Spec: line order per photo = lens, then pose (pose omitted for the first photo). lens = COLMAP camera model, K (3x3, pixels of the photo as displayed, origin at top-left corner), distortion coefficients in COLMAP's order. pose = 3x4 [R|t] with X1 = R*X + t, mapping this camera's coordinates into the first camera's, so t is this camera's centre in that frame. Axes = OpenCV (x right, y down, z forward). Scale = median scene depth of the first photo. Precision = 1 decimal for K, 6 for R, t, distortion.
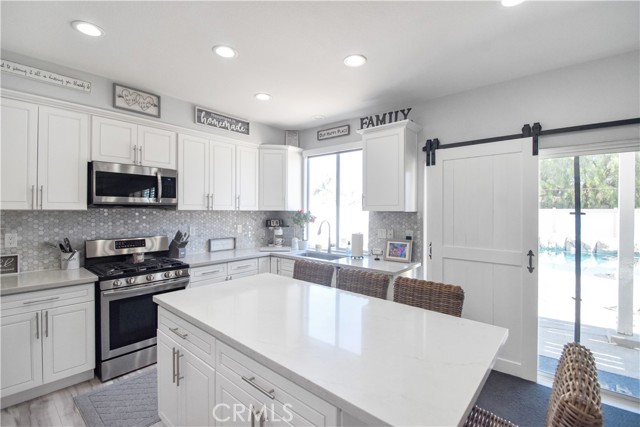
lens RADIAL K [[284.0, 0, 318.6], [0, 284.0, 210.0], [0, 0, 1]] dist [-0.001700, -0.003512]
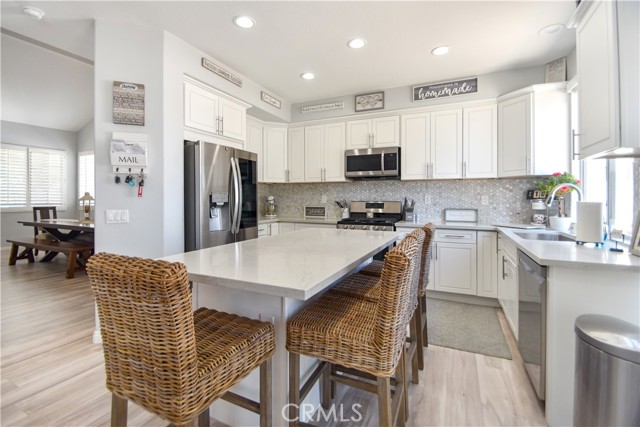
lens RADIAL K [[284.0, 0, 325.2], [0, 284.0, 198.5], [0, 0, 1]] dist [-0.001700, -0.003512]
pose [[0.270697, -0.003794, -0.962657, 0.590949], [-0.000788, 0.999991, -0.004163, 0.088138], [0.962664, 0.001886, 0.270691, 0.383401]]
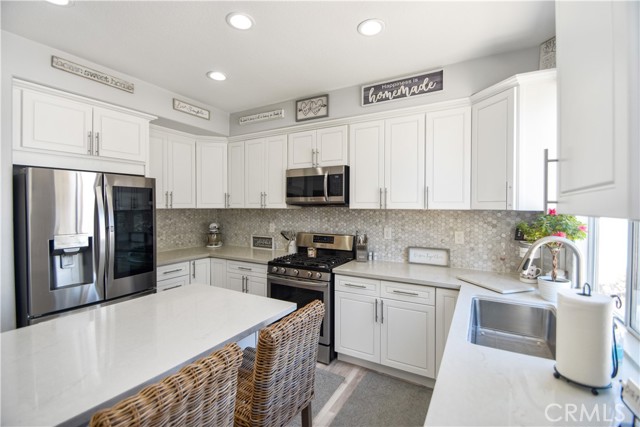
lens RADIAL K [[284.0, 0, 326.6], [0, 284.0, 210.5], [0, 0, 1]] dist [-0.001700, -0.003512]
pose [[0.195647, 0.006958, -0.980650, 0.406009], [-0.001738, 0.999976, 0.006748, 0.000293], [0.980673, 0.000384, 0.195654, 0.776983]]
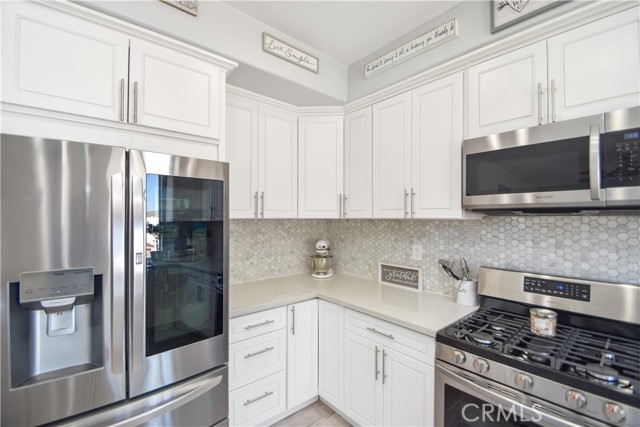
lens RADIAL K [[284.0, 0, 323.3], [0, 284.0, 215.9], [0, 0, 1]] dist [-0.001700, -0.003512]
pose [[-0.155307, -0.012137, -0.987792, -0.112180], [-0.004238, 0.999924, -0.011620, 0.001953], [0.987857, 0.002382, -0.155347, 0.662746]]
